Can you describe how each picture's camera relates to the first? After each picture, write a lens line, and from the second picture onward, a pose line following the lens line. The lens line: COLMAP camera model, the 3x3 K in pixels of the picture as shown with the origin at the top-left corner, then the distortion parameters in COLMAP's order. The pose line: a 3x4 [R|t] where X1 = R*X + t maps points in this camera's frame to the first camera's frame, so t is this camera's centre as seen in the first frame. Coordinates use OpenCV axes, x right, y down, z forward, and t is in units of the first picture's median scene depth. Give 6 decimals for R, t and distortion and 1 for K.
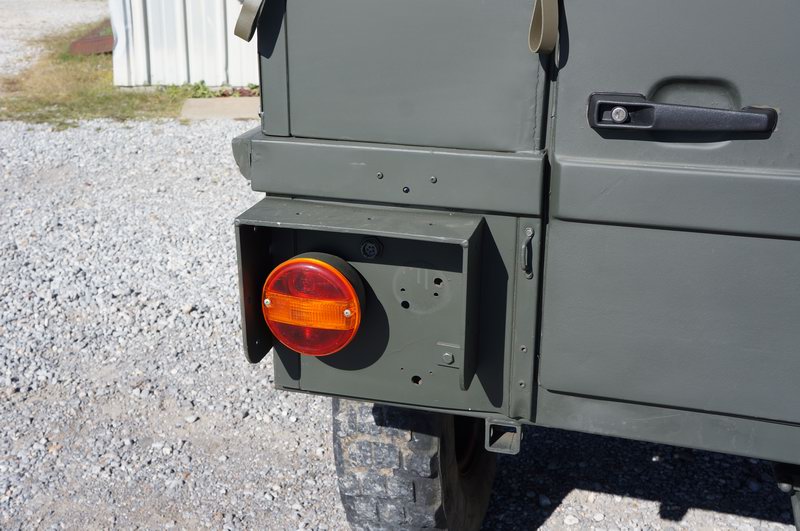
lens RADIAL K [[957.7, 0, 400.0], [0, 957.7, 265.5], [0, 0, 1]] dist [0.006550, 0.330269]
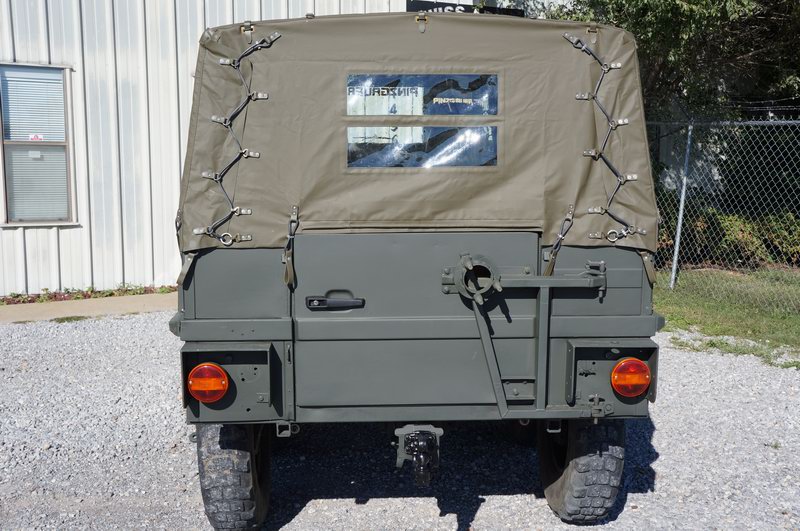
lens RADIAL K [[957.7, 0, 400.0], [0, 957.7, 265.5], [0, 0, 1]] dist [0.006550, 0.330269]
pose [[0.950922, -0.053049, 0.304850, -0.281875], [0.110520, 0.978439, -0.174480, 0.183829], [-0.289021, 0.199609, 0.936281, -1.251423]]
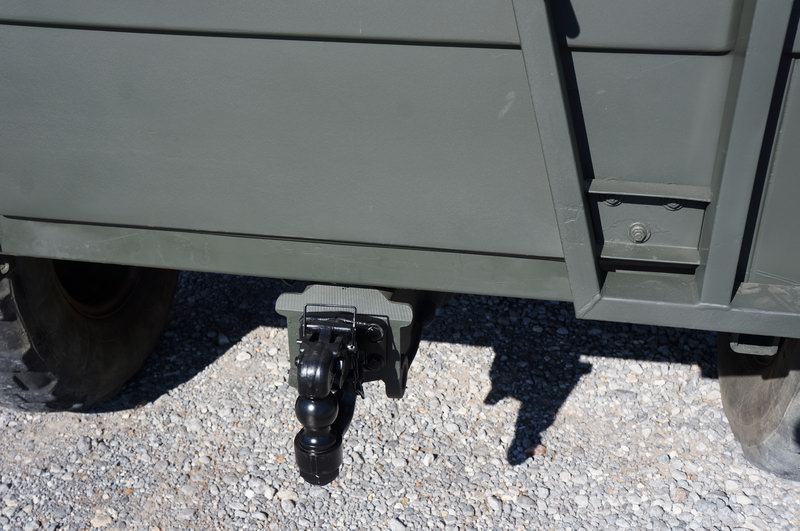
lens RADIAL K [[957.7, 0, 400.0], [0, 957.7, 265.5], [0, 0, 1]] dist [0.006550, 0.330269]
pose [[0.995449, -0.054449, 0.078206, 0.353090], [0.042393, 0.988034, 0.148295, 0.042662], [-0.085345, -0.144304, 0.985846, 0.032314]]
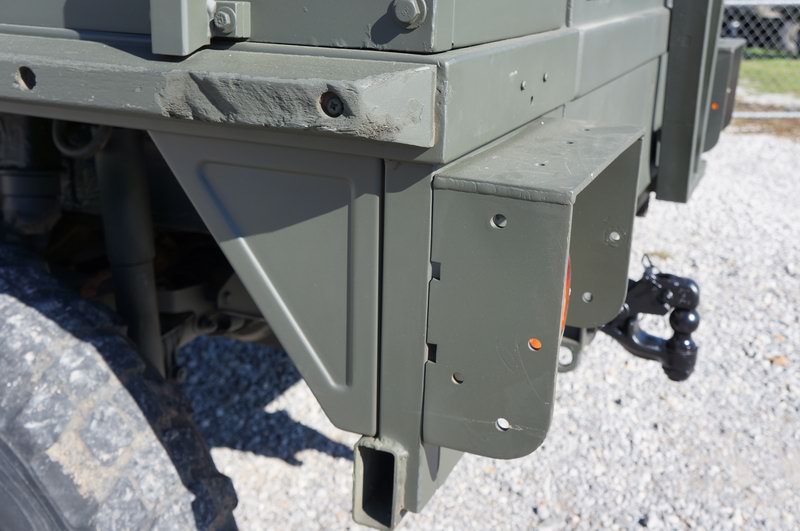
lens RADIAL K [[886.5, 0, 400.0], [0, 886.5, 265.5], [0, 0, 1]] dist [0.047166, 0.012020]
pose [[0.135559, -0.321211, 0.937255, -0.481123], [0.322517, 0.908770, 0.264802, -0.124610], [-0.936807, 0.266384, 0.226788, 0.707122]]
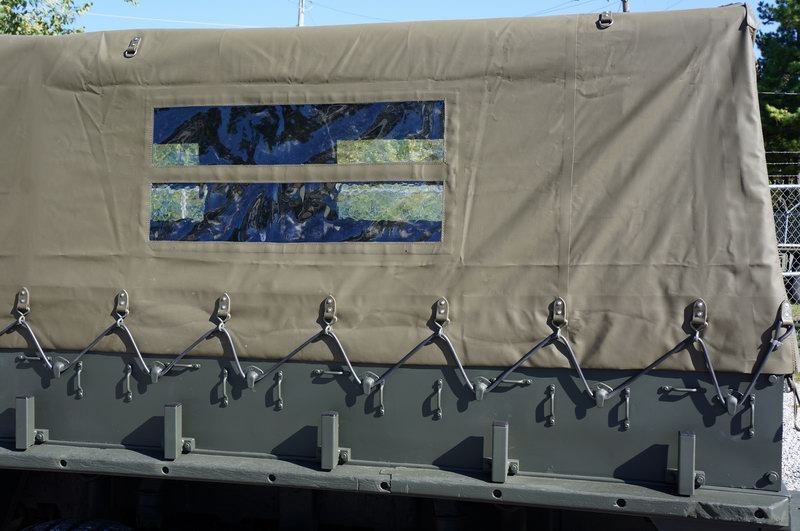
lens RADIAL K [[957.7, 0, 400.0], [0, 957.7, 265.5], [0, 0, 1]] dist [0.006550, 0.330269]
pose [[-0.040699, -0.075037, 0.996350, -1.230206], [0.342792, 0.935606, 0.084465, -0.610545], [-0.938529, 0.344978, -0.012356, 1.103045]]
